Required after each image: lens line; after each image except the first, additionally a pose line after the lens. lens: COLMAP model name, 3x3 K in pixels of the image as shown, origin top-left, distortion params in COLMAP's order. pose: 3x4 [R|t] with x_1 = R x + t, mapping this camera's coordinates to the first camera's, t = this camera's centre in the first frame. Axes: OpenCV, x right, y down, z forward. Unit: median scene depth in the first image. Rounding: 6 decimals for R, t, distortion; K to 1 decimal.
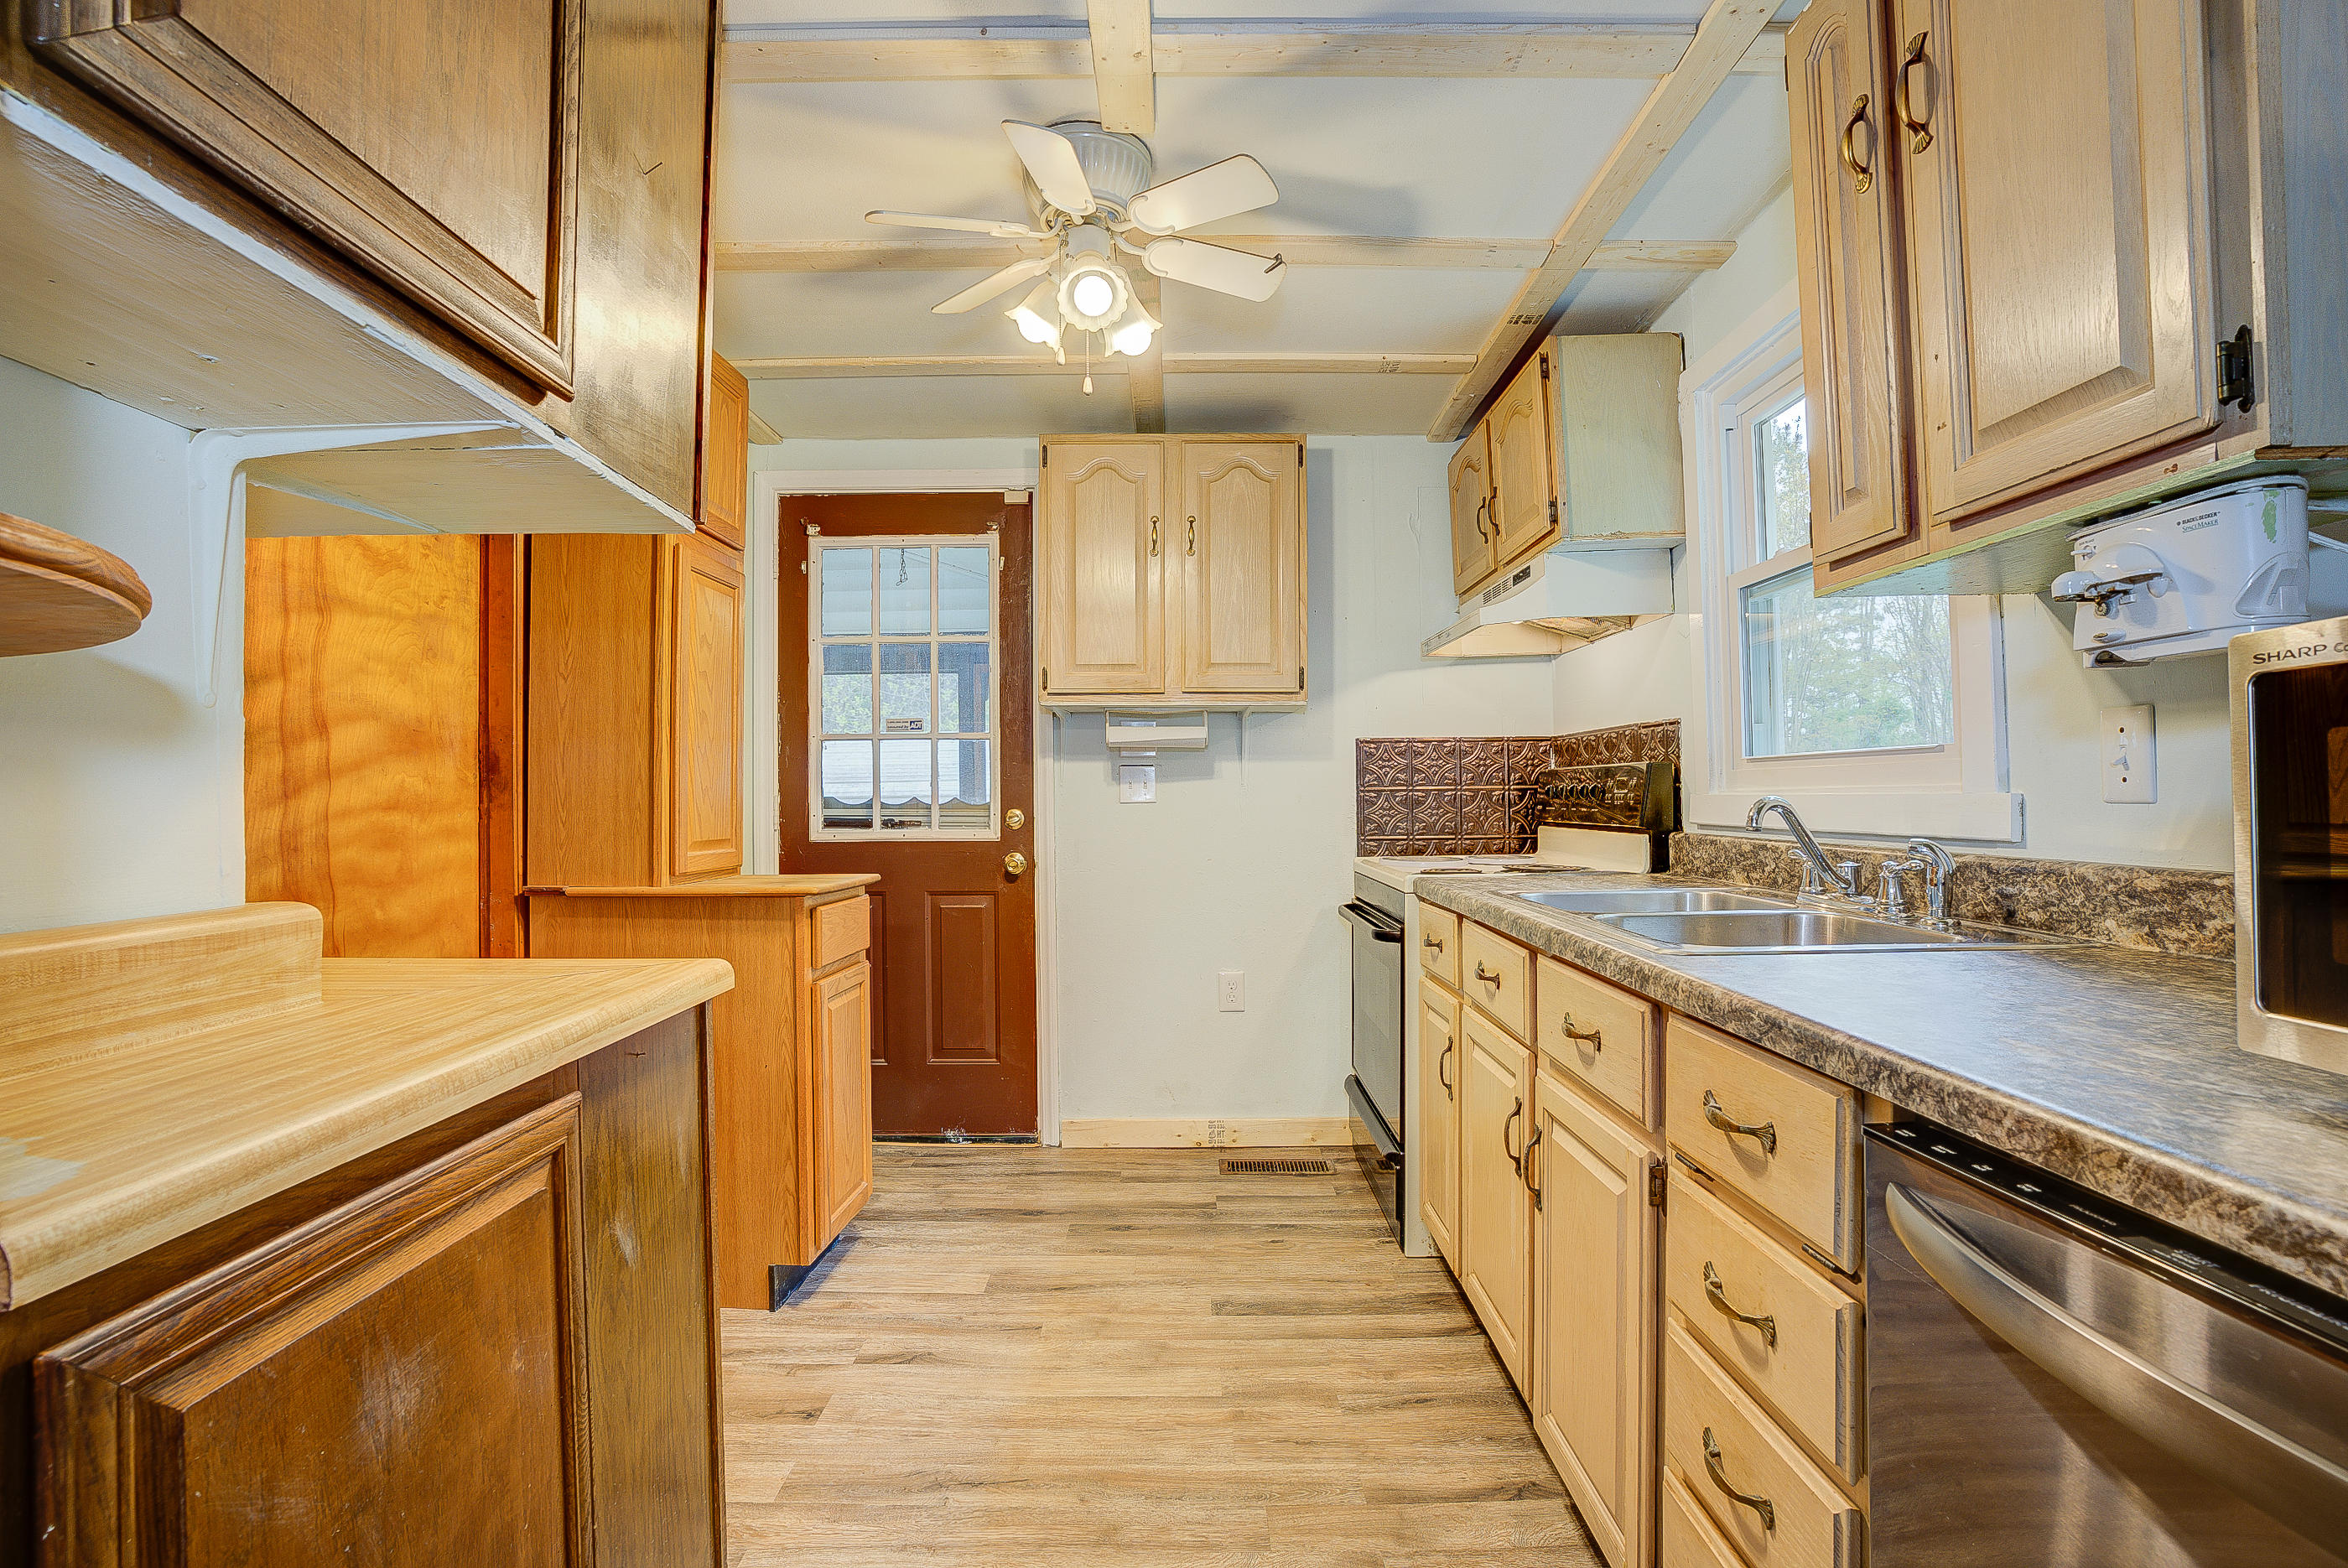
lens RADIAL K [[1082.4, 0, 1174.6], [0, 1082.4, 789.5], [0, 0, 1]] dist [-0.058123, 0.021695]
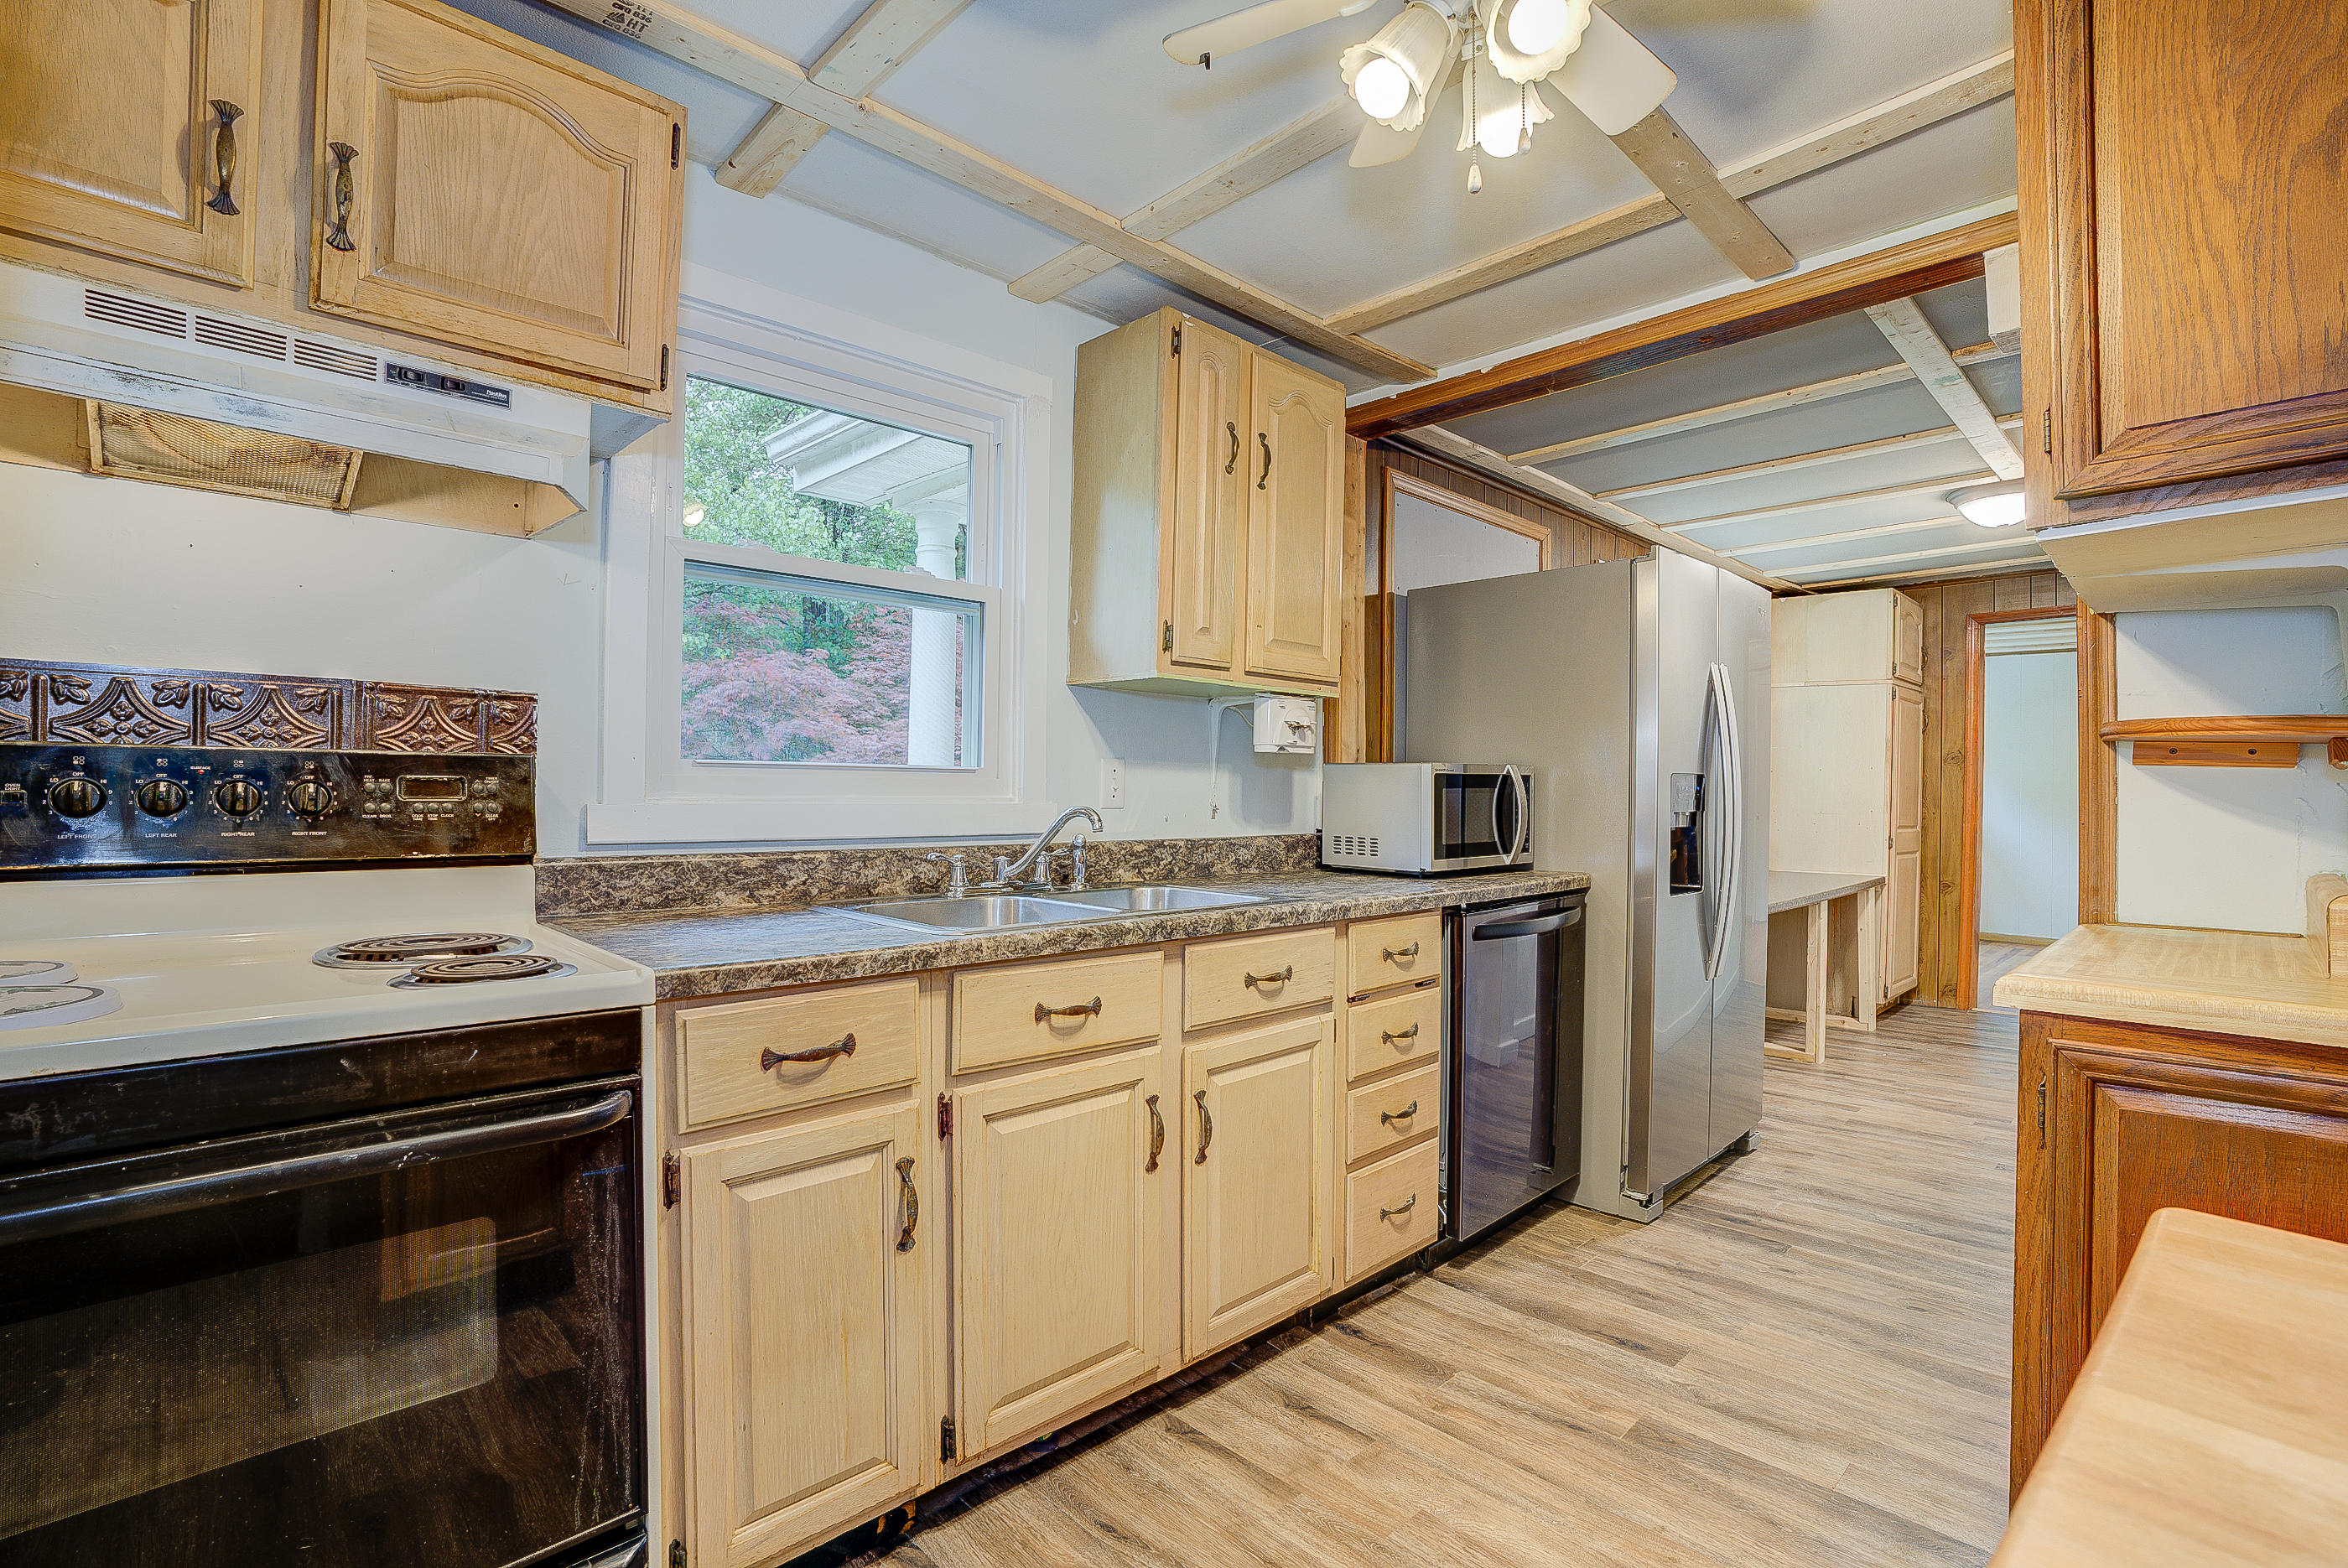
lens RADIAL K [[1095.4, 0, 1162.3], [0, 1095.4, 790.8], [0, 0, 1]] dist [-0.060243, 0.024885]
pose [[-0.696115, 0.002277, 0.717927, -0.341193], [-0.008080, 0.999907, -0.011006, 0.000787], [-0.717885, -0.013462, -0.696032, 1.315665]]
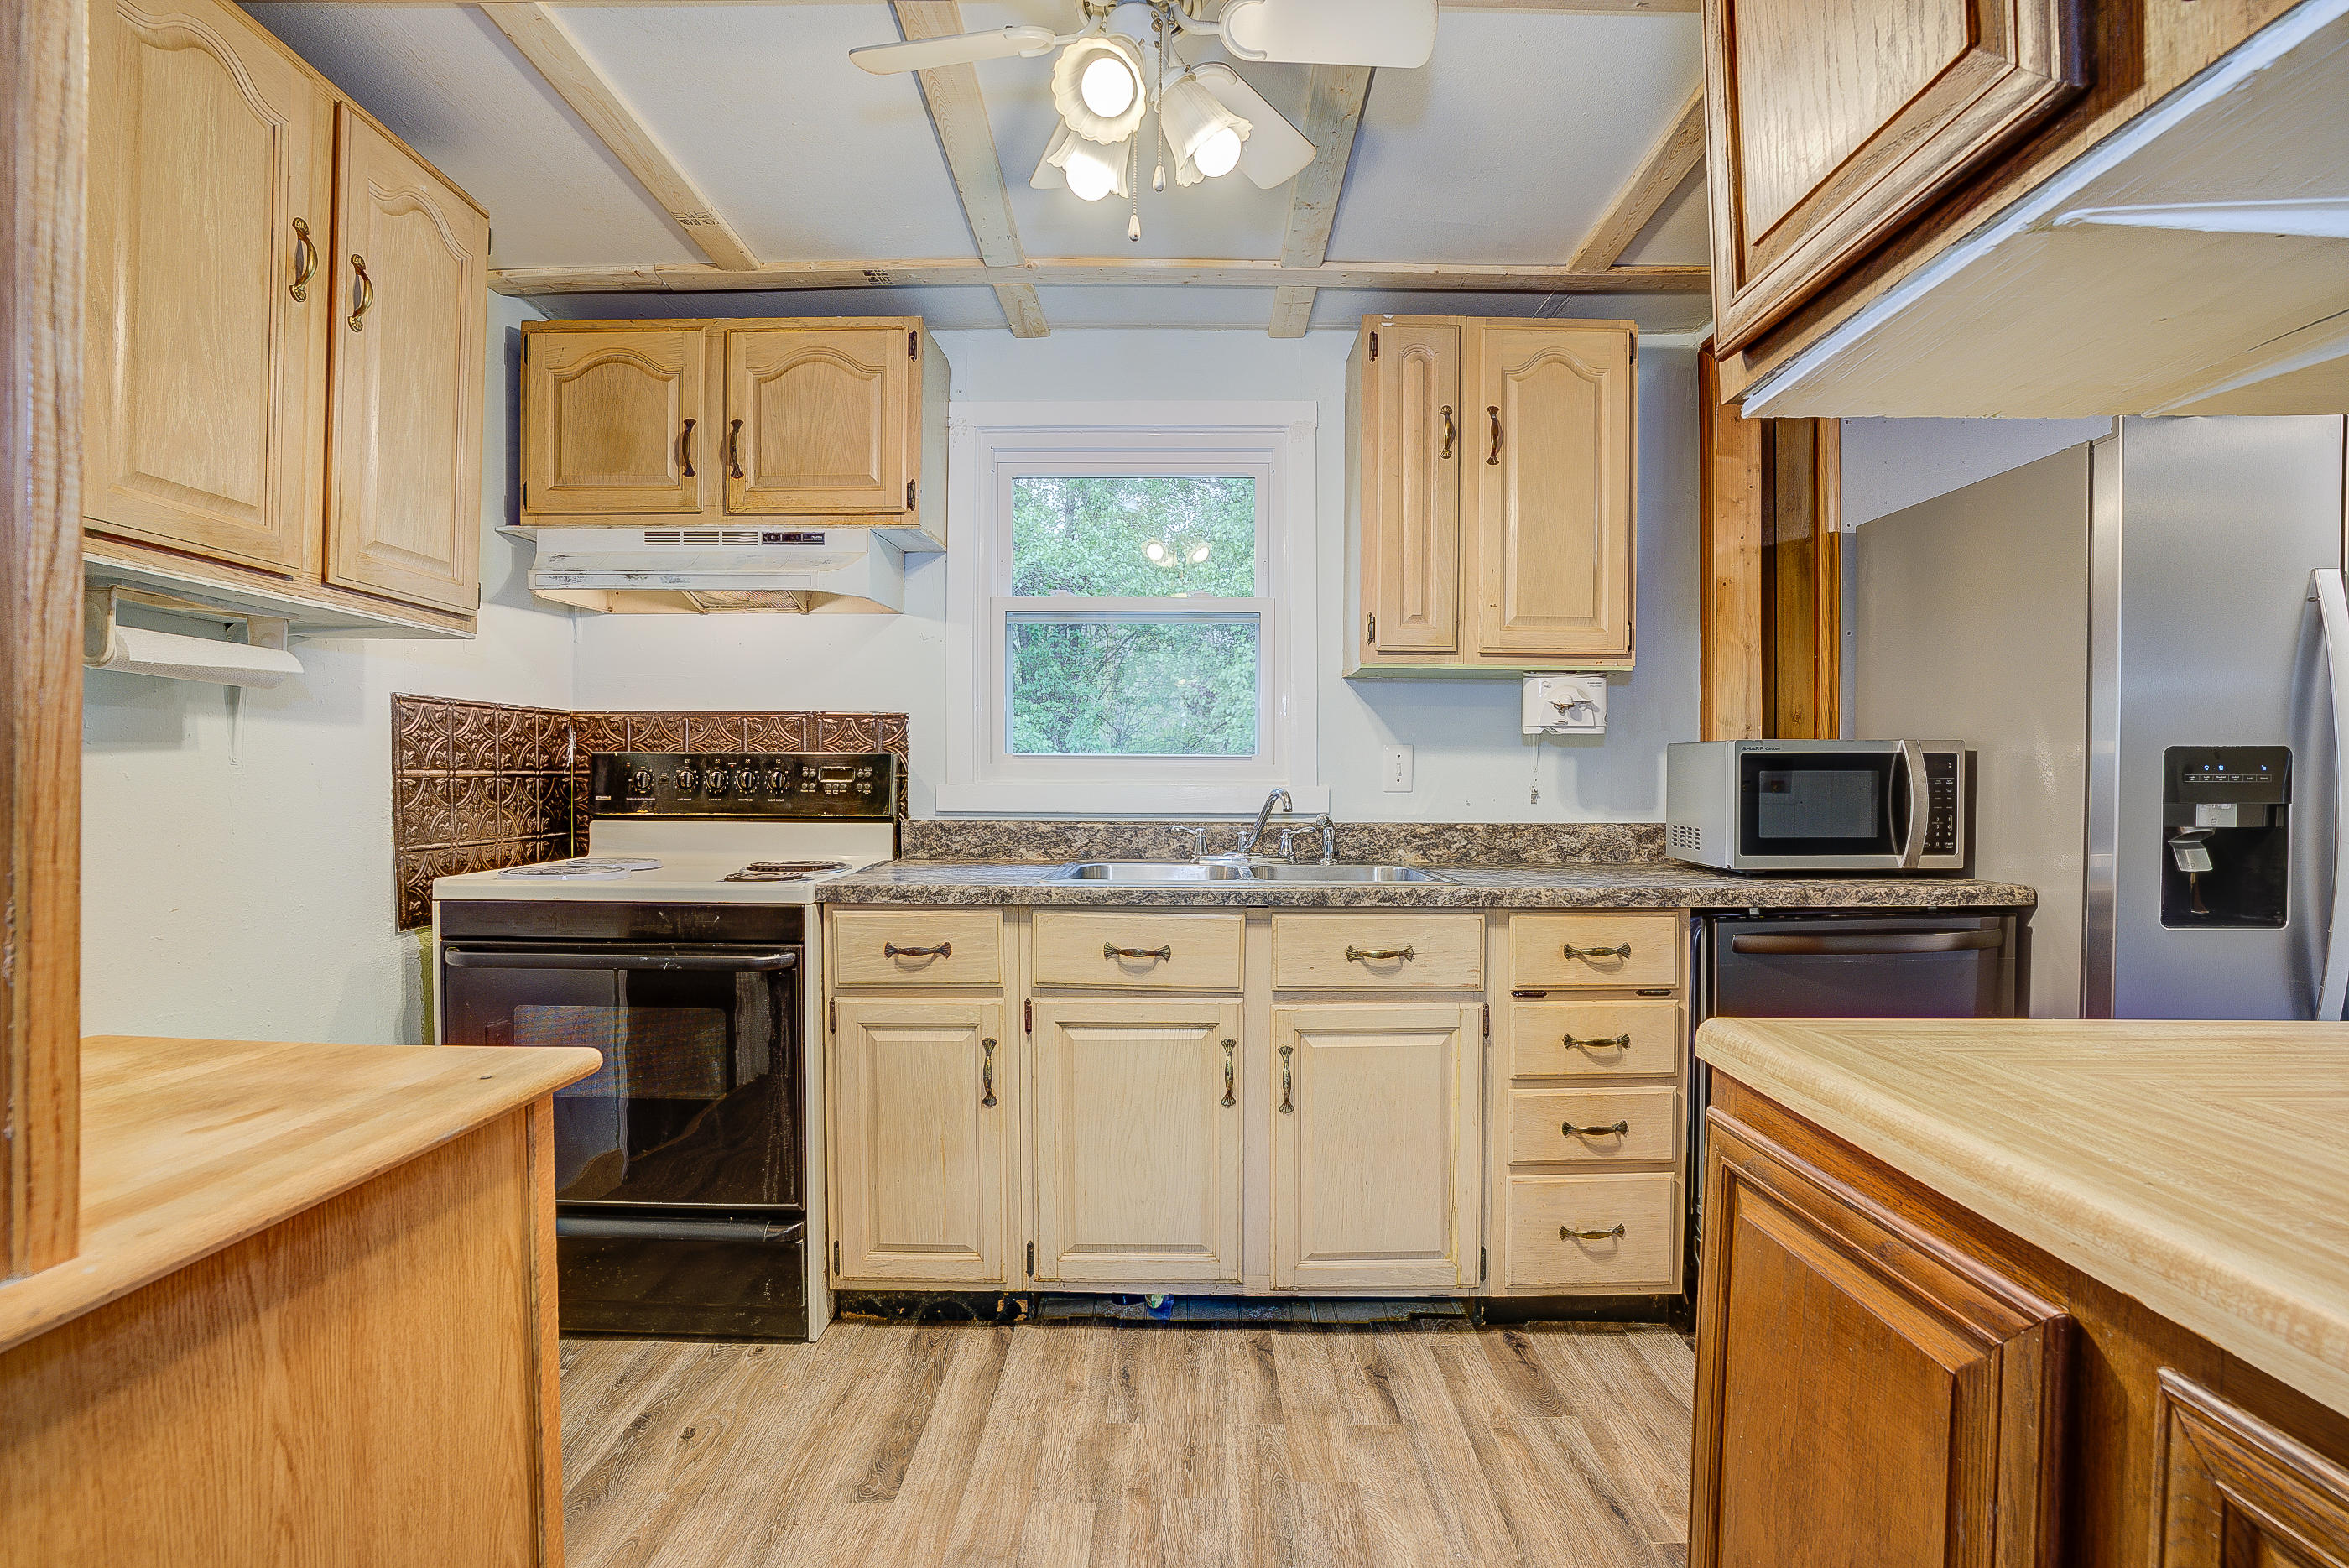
lens RADIAL K [[1082.9, 0, 1175.1], [0, 1082.9, 789.5], [0, 0, 1]] dist [-0.058123, 0.021695]
pose [[0.007053, -0.004410, 0.999965, -0.669768], [-0.011801, 0.999920, 0.004493, 0.001910], [-0.999905, -0.011833, 0.007001, 0.798249]]
